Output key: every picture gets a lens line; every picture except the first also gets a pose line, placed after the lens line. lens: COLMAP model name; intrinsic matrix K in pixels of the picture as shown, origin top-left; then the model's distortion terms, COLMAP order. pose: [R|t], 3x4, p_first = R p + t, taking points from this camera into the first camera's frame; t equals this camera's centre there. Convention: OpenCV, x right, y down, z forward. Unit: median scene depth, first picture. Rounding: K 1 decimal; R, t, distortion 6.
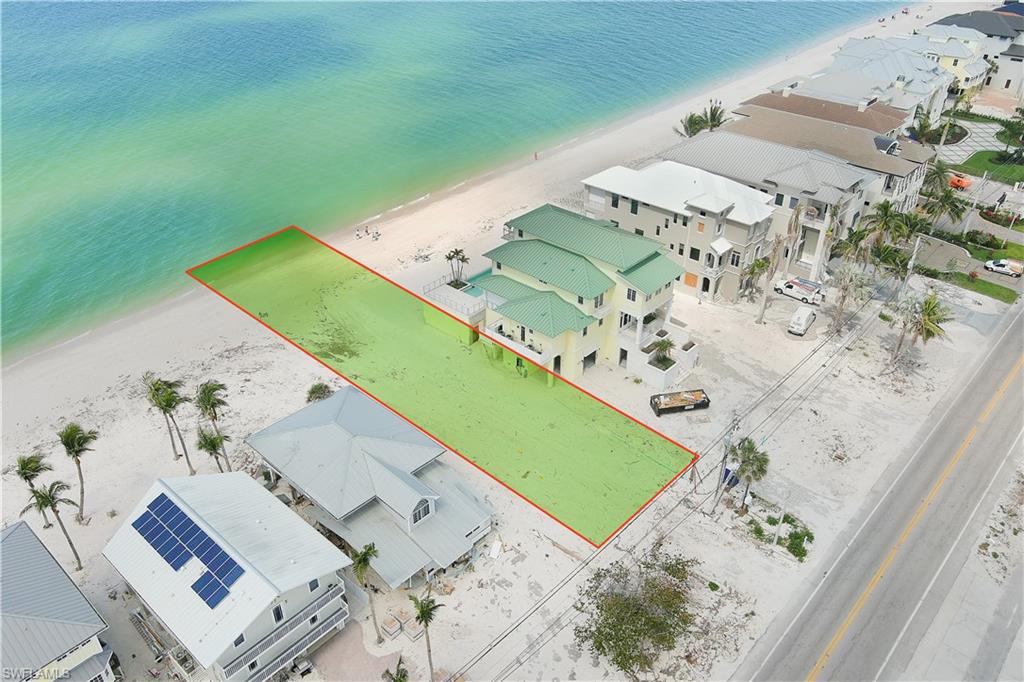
lens RADIAL K [[796.6, 0, 511.4], [0, 796.6, 338.1], [0, 0, 1]] dist [0.032749, -0.022050]
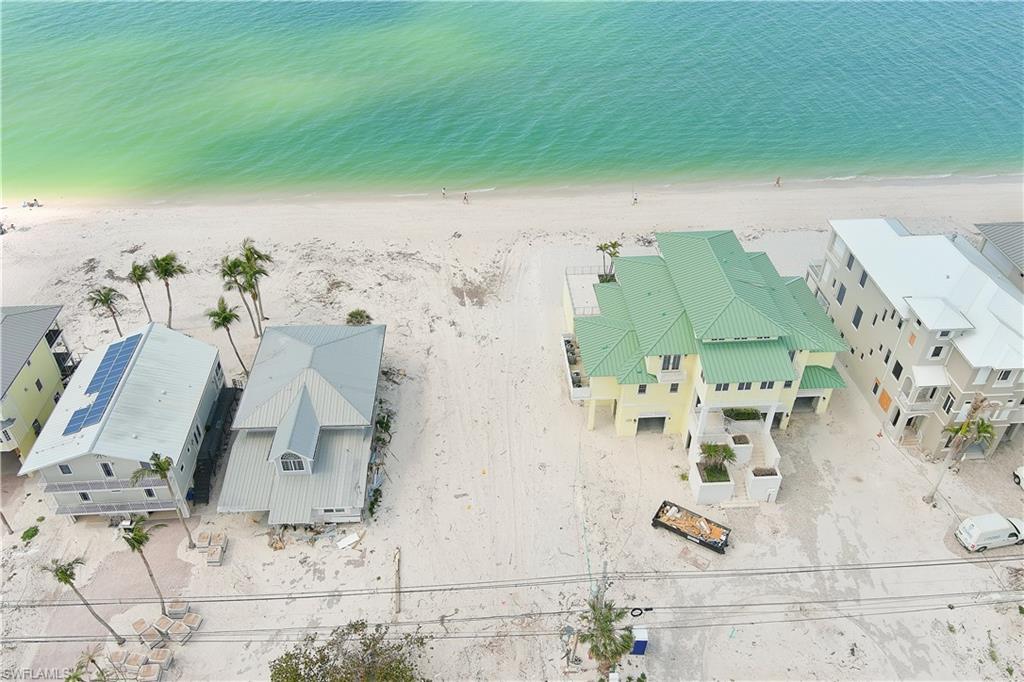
lens RADIAL K [[796.6, 0, 513.5], [0, 796.6, 334.4], [0, 0, 1]] dist [0.032749, -0.022050]
pose [[0.720173, 0.423791, -0.549320, 0.409224], [-0.376863, 0.903722, 0.203129, -0.169793], [0.582516, 0.060730, 0.810547, 0.249571]]
